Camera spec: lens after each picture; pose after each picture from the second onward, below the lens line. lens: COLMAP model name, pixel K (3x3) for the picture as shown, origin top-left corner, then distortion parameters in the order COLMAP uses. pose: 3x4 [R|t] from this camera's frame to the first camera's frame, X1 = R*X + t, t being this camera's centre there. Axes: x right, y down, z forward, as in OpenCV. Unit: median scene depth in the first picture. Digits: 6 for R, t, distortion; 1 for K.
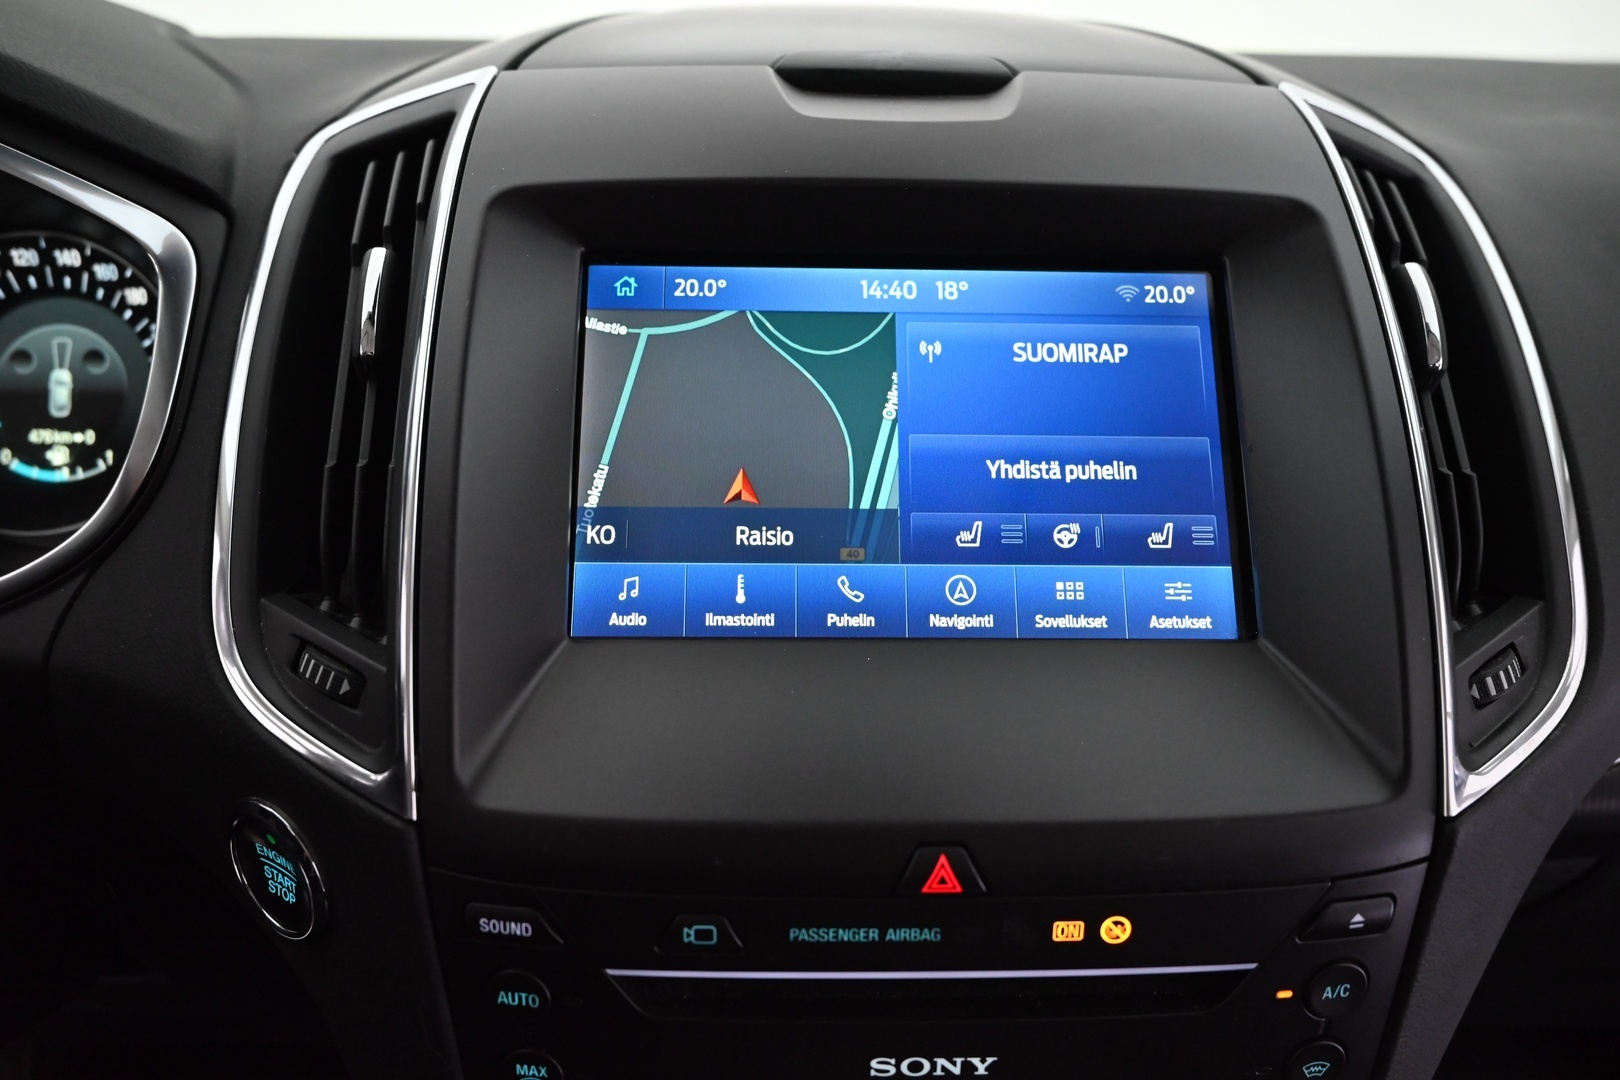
lens RADIAL K [[1103.4, 0, 810.0], [0, 1103.4, 540.0], [0, 0, 1]] dist [0.001822, 0.000747]
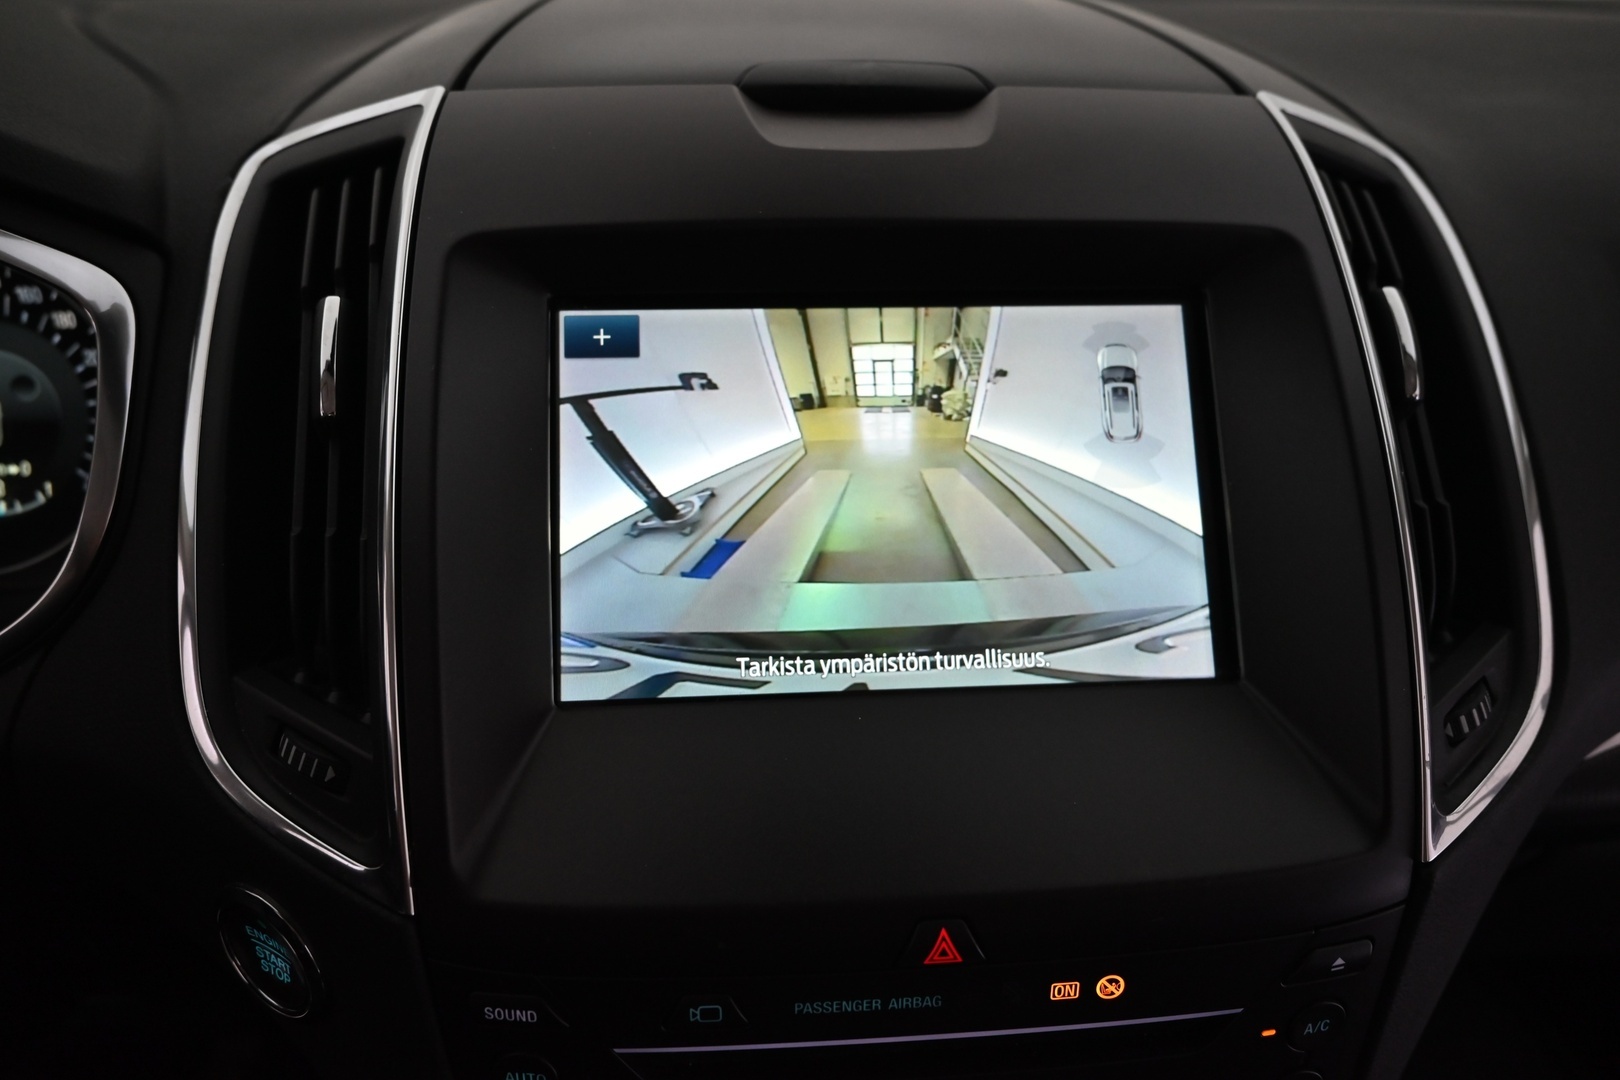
lens RADIAL K [[1103.4, 0, 810.0], [0, 1103.4, 540.0], [0, 0, 1]] dist [0.001822, 0.000747]
pose [[0.998463, -0.029717, 0.046791, -0.034023], [0.025905, 0.996453, 0.080066, -0.134643], [-0.049005, -0.078731, 0.995691, 0.019612]]
